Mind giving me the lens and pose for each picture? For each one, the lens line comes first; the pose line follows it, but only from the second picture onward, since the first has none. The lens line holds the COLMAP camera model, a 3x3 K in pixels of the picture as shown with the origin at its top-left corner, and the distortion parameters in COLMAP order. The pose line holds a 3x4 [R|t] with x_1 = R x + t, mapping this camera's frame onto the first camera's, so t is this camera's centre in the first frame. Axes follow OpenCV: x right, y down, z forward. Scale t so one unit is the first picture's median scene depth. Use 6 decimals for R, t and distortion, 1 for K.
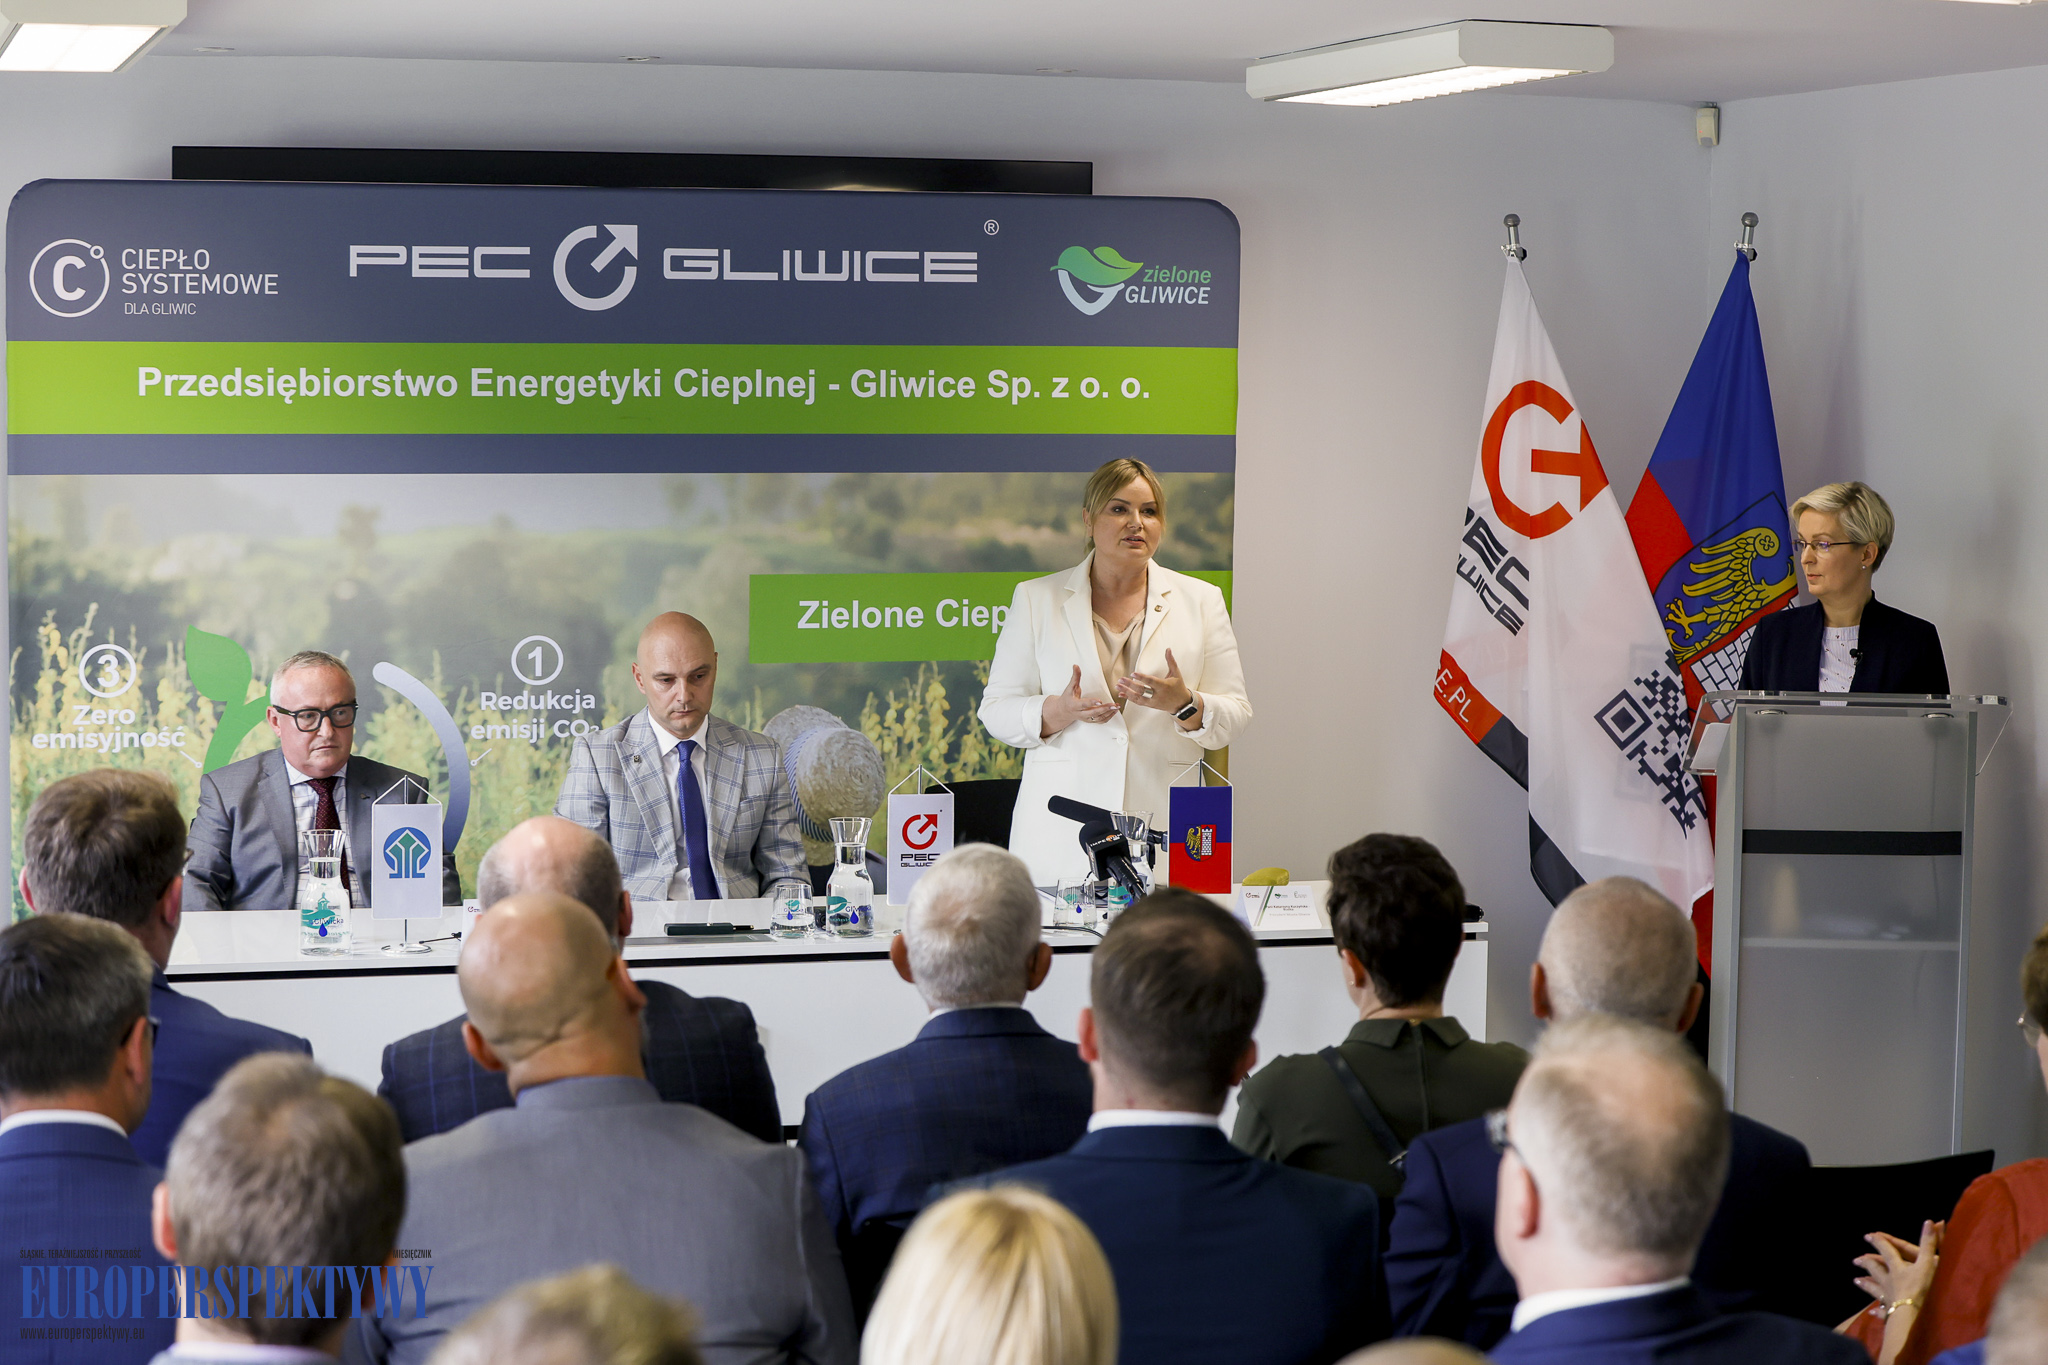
lens RADIAL K [[4210.2, 0, 1219.8], [0, 4210.2, 817.9], [0, 0, 1]] dist [-0.227698, 0.052238]
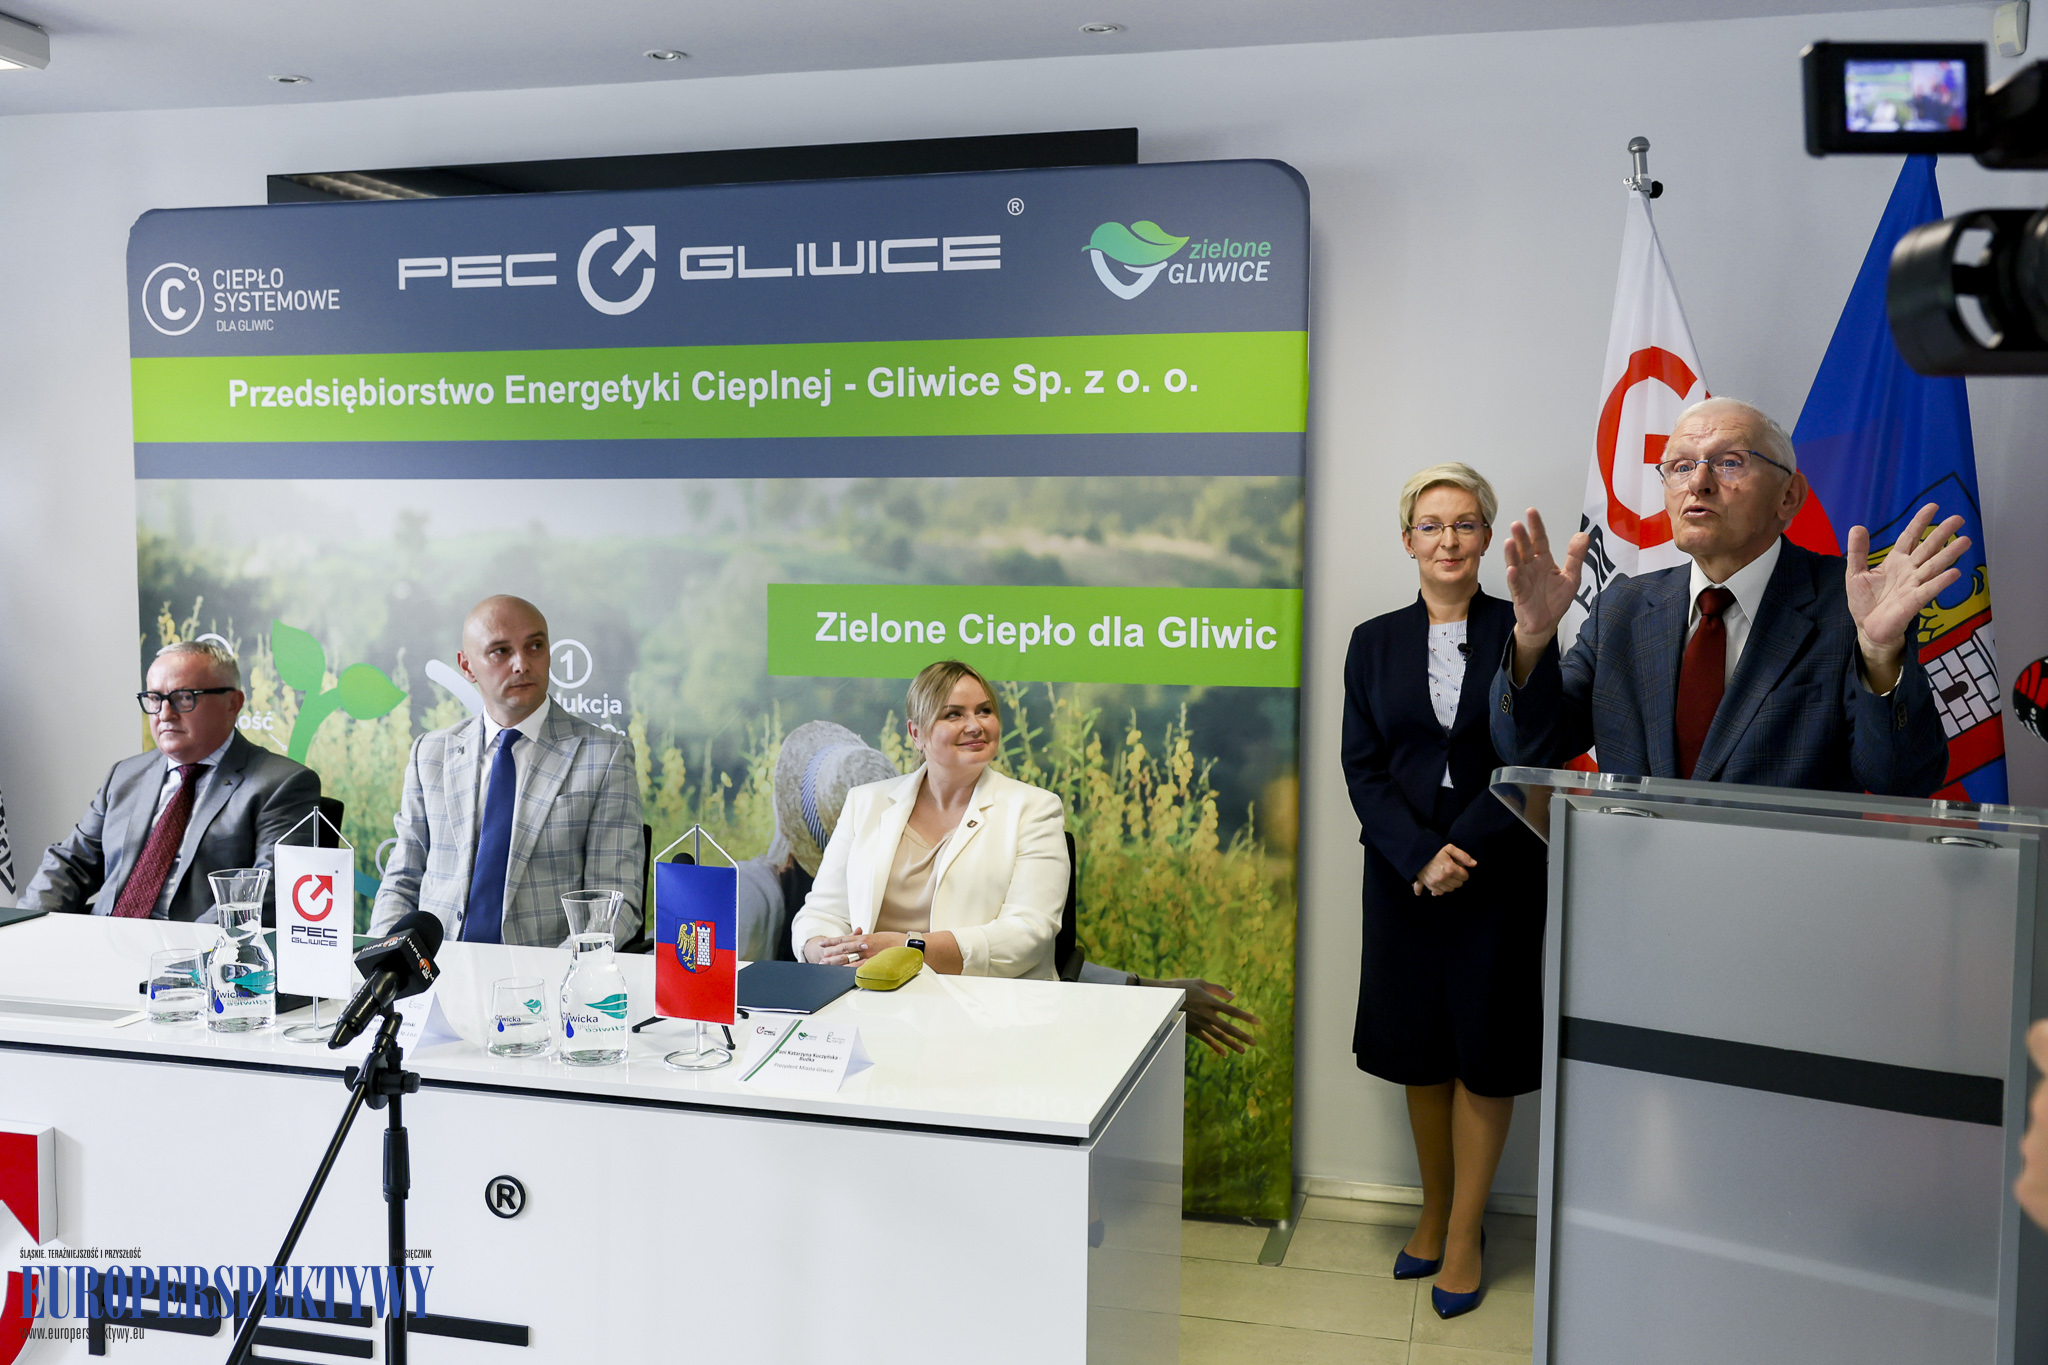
lens RADIAL K [[1877.7, 0, 1024.0], [0, 1877.7, 682.5], [0, 0, 1]] dist [-0.037744, 0.104457]
pose [[0.828032, 0.034617, -0.559612, 0.182137], [-0.056704, 0.998145, -0.022158, -0.029050], [0.557807, 0.050080, 0.828459, 0.679320]]
